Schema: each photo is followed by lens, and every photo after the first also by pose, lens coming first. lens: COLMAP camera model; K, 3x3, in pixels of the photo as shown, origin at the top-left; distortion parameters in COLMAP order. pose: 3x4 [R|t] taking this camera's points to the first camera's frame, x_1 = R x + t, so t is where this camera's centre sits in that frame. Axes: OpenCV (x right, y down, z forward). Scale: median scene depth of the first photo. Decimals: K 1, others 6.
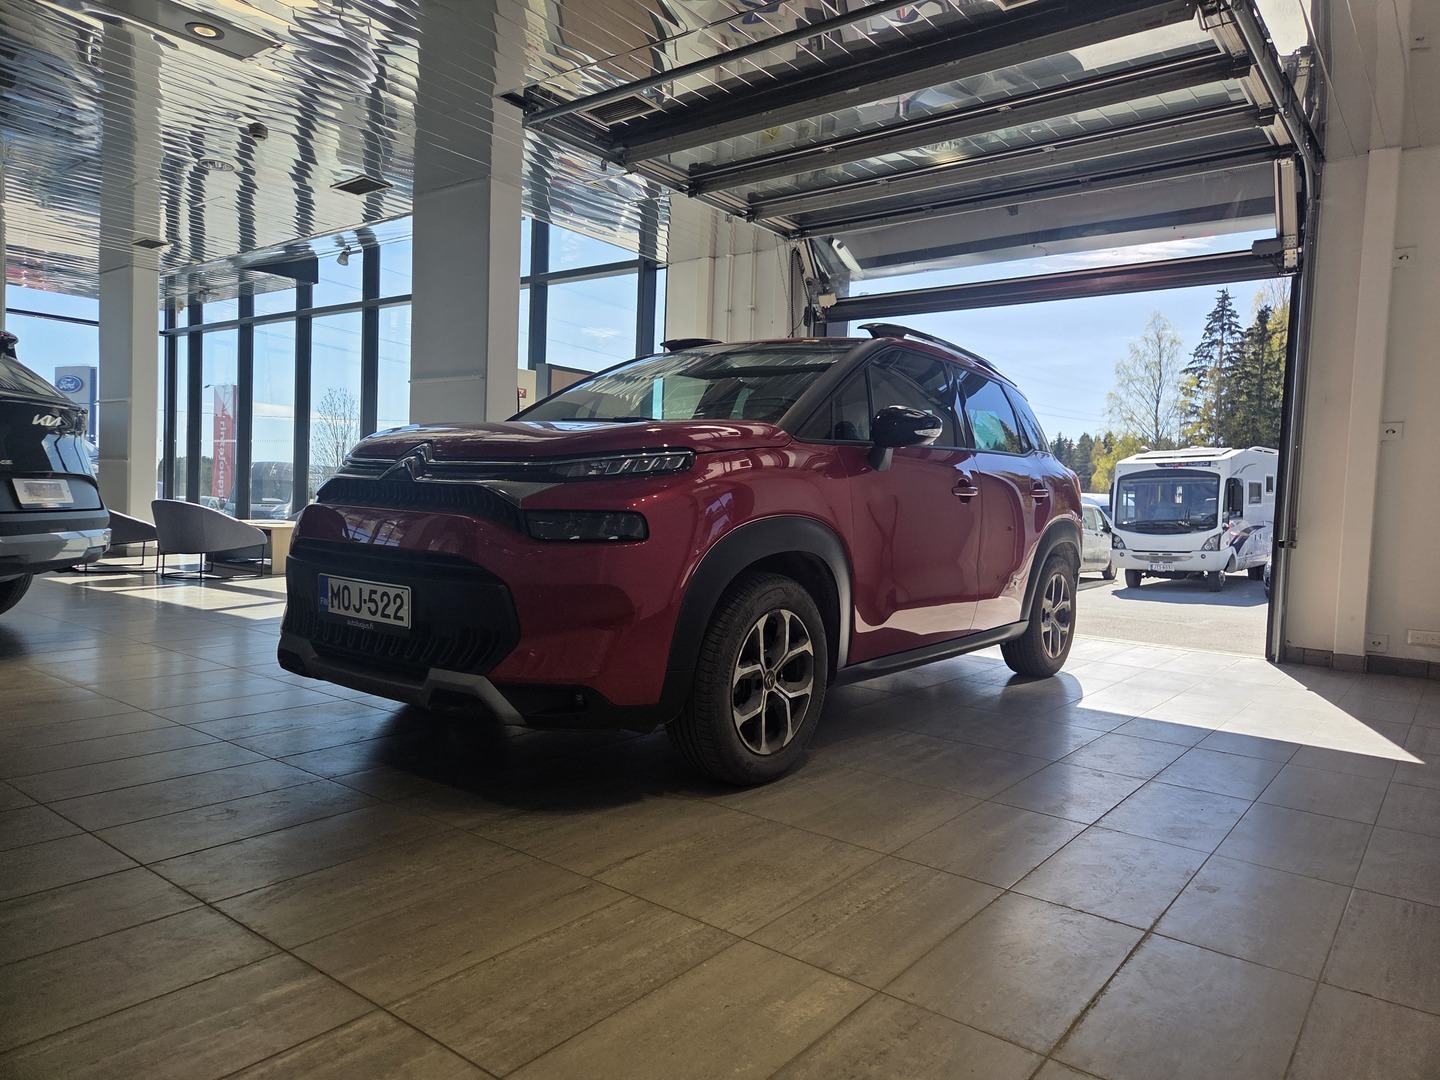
lens RADIAL K [[964.6, 0, 728.7], [0, 964.6, 541.2], [0, 0, 1]] dist [0.069192, -0.062974]
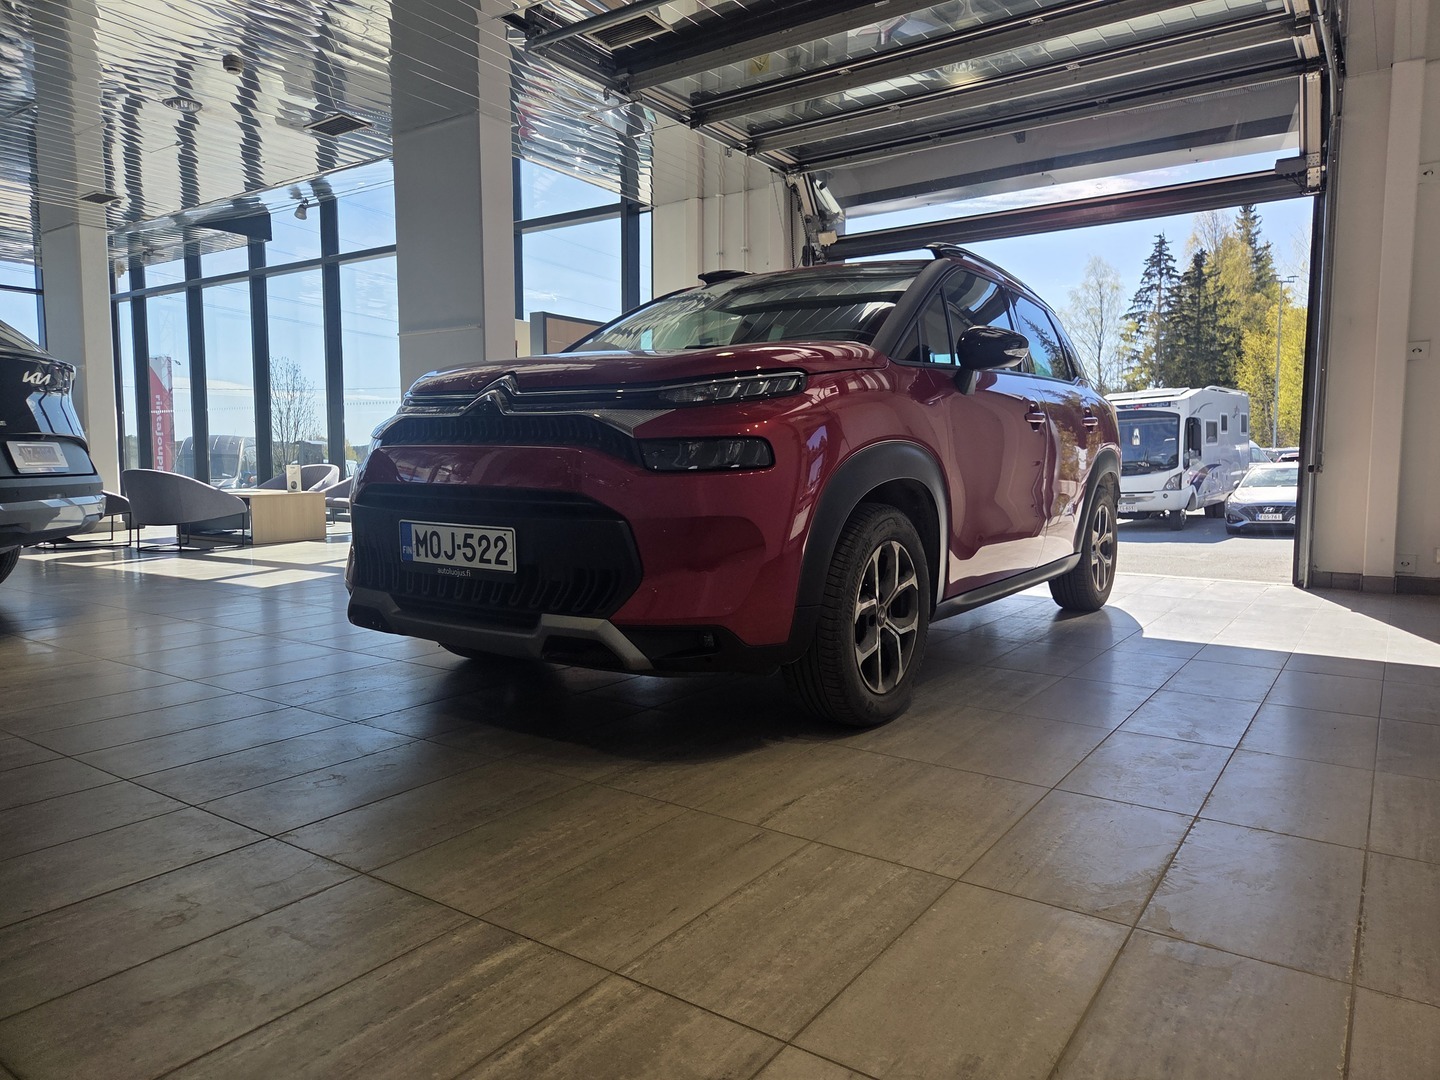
lens RADIAL K [[965.4, 0, 720.0], [0, 965.4, 540.0], [0, 0, 1]] dist [0.063823, -0.055665]
pose [[0.998164, -0.039310, 0.046073, -0.084810], [0.037510, 0.998523, 0.039304, 0.014279], [-0.047550, -0.037504, 0.998165, 0.034877]]
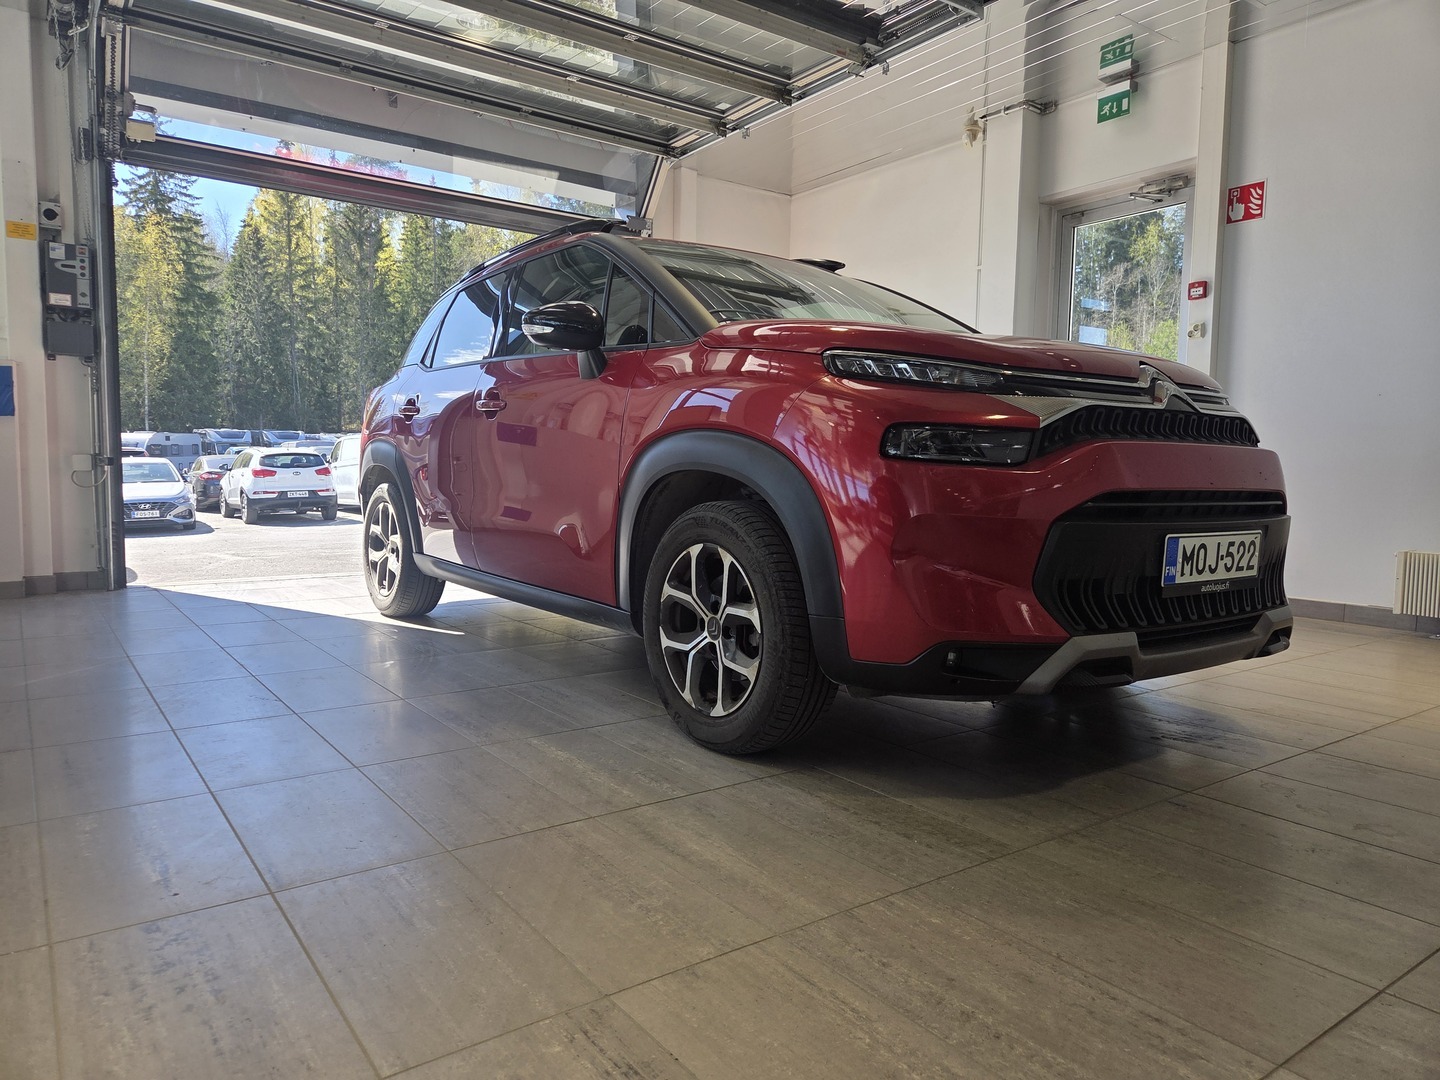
lens RADIAL K [[964.6, 0, 728.7], [0, 964.6, 541.2], [0, 0, 1]] dist [0.069192, -0.062974]
pose [[0.278674, -0.109473, 0.954126, -0.646079], [0.042042, 0.993920, 0.101760, -0.027470], [-0.959465, 0.011755, 0.281582, 0.587964]]
